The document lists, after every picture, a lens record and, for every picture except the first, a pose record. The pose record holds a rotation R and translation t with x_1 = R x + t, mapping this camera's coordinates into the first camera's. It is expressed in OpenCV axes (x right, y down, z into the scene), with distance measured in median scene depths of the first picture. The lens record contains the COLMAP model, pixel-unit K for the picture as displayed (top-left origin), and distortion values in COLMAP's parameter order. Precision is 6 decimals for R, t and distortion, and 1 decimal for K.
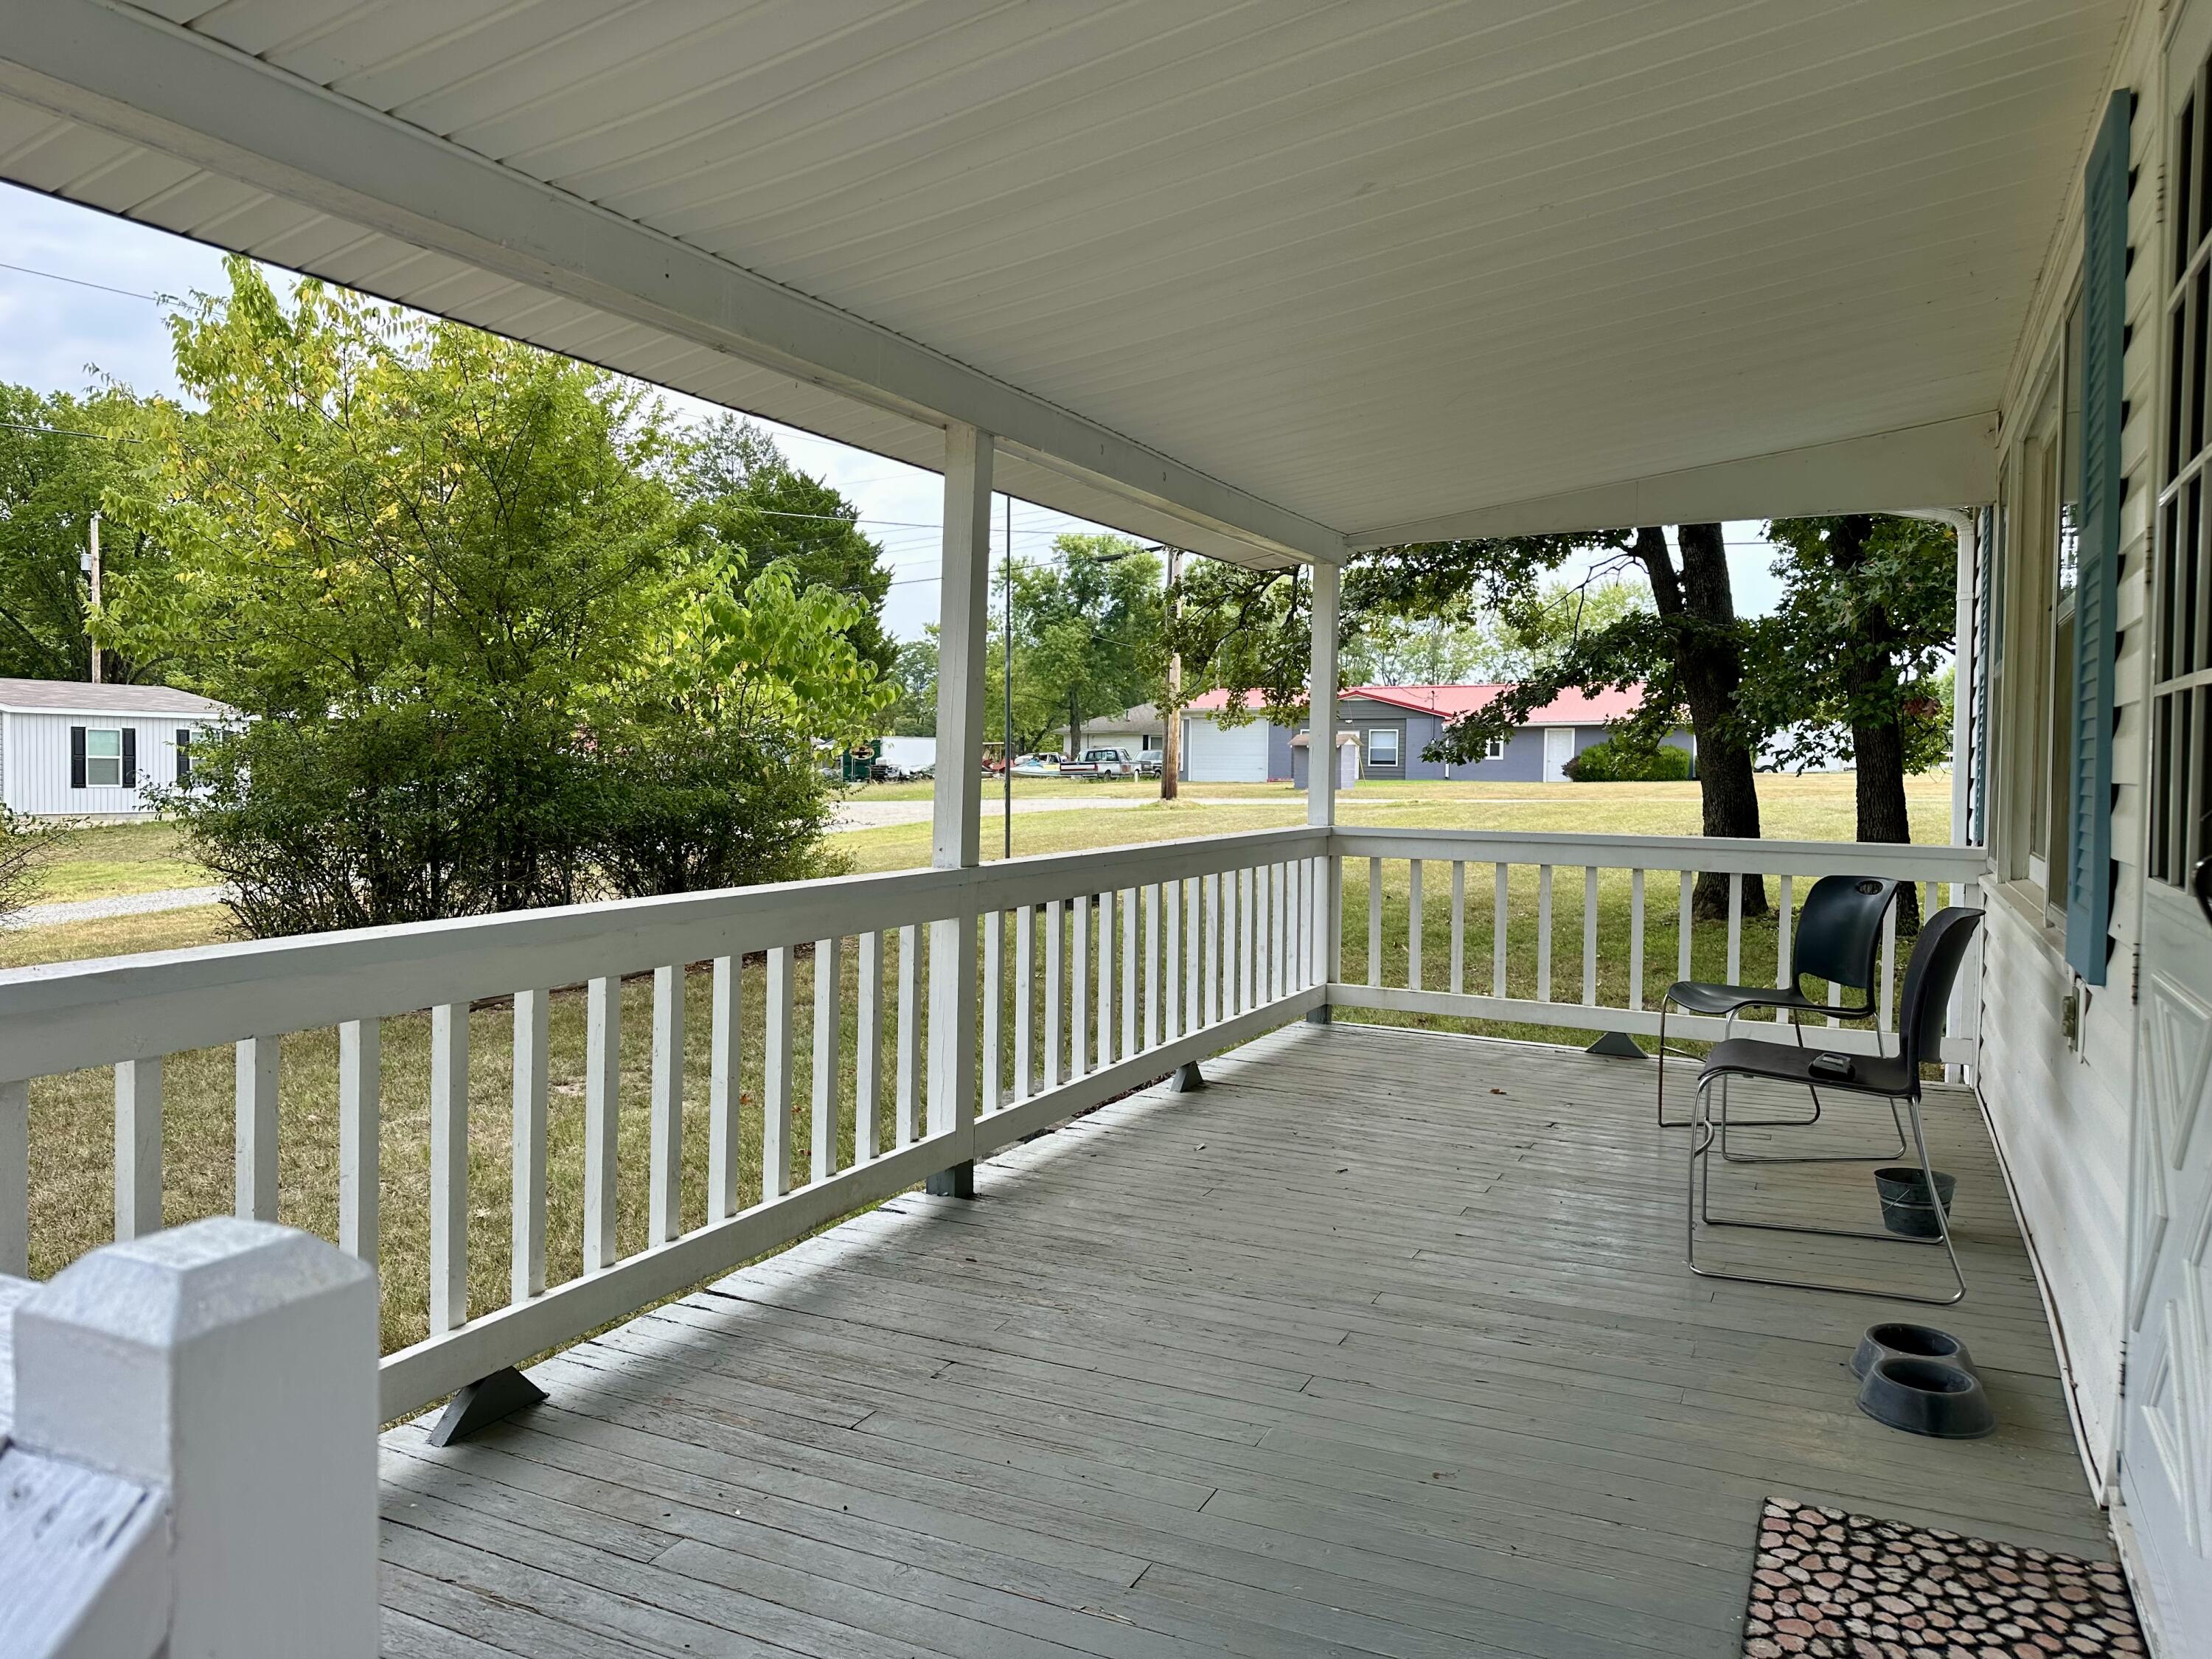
lens RADIAL K [[1560.8, 0, 1089.3], [0, 1560.8, 817.0], [0, 0, 1]] dist [0.157892, -0.275799]
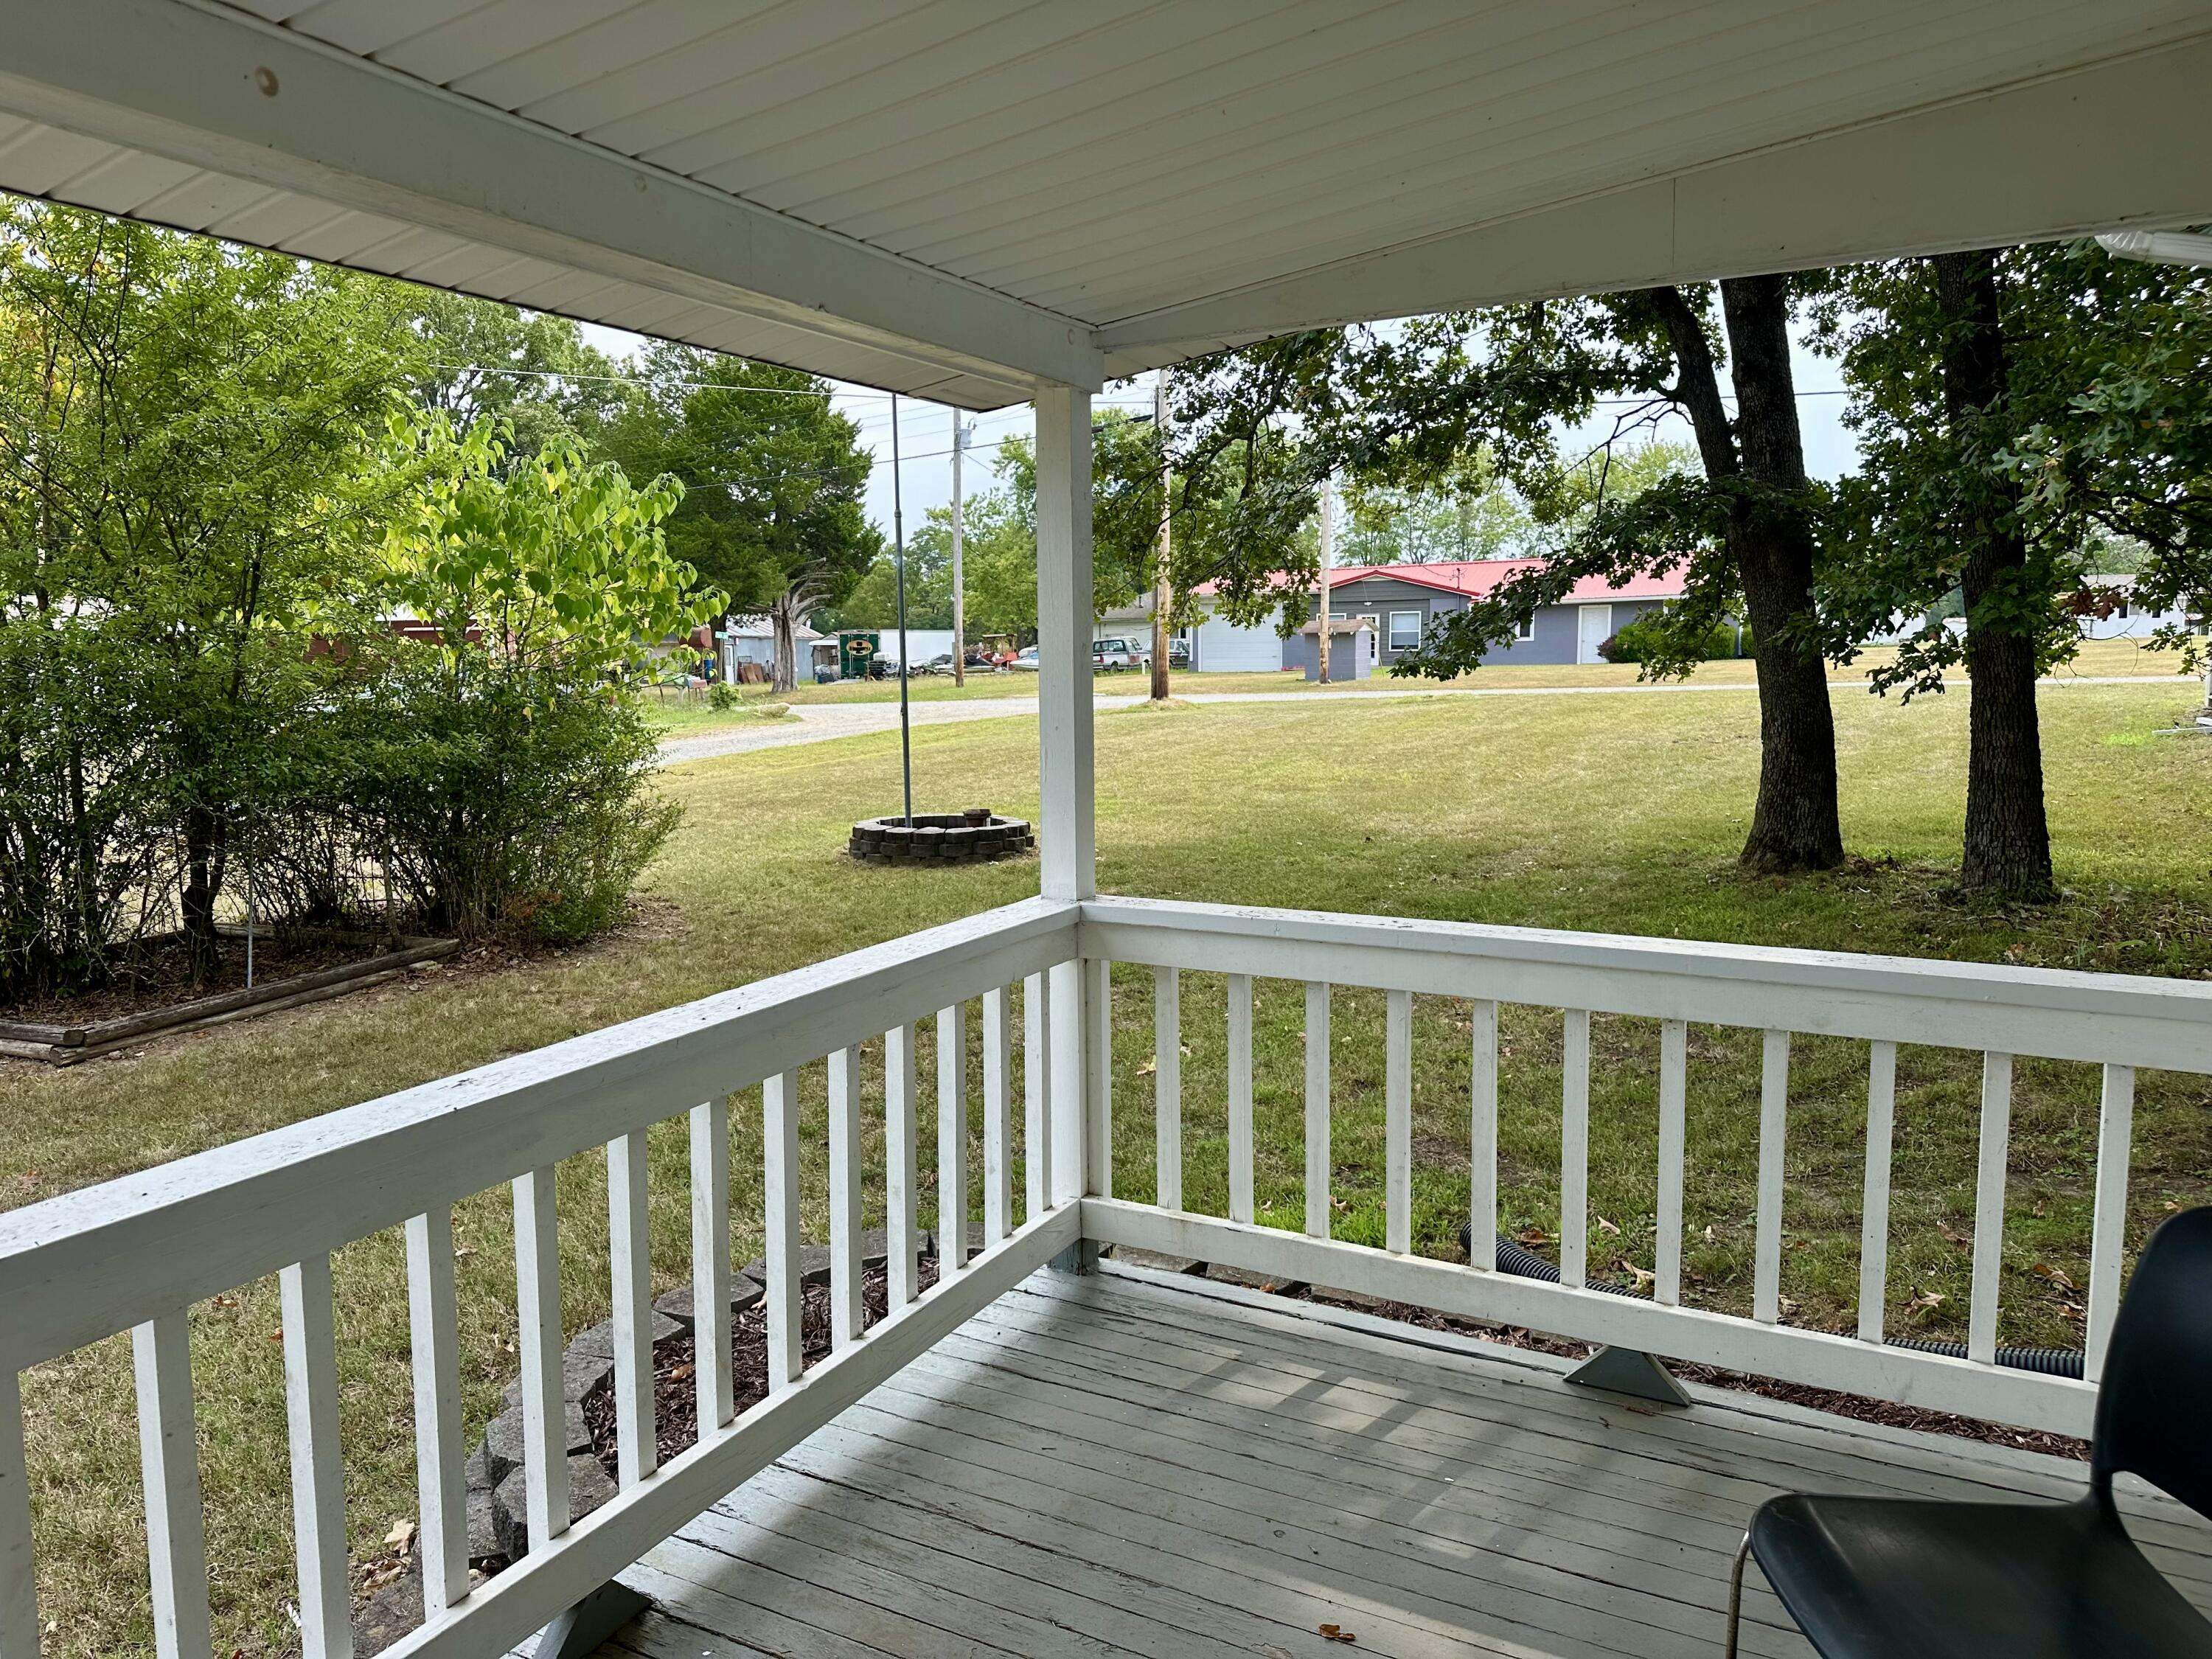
lens RADIAL K [[1560.8, 0, 1089.3], [0, 1560.8, 817.0], [0, 0, 1]] dist [0.157892, -0.275799]
pose [[0.999532, -0.020183, -0.022982, 0.058167], [0.021819, 0.997071, 0.073306, -0.020735], [0.021436, -0.073773, 0.997045, 0.166147]]
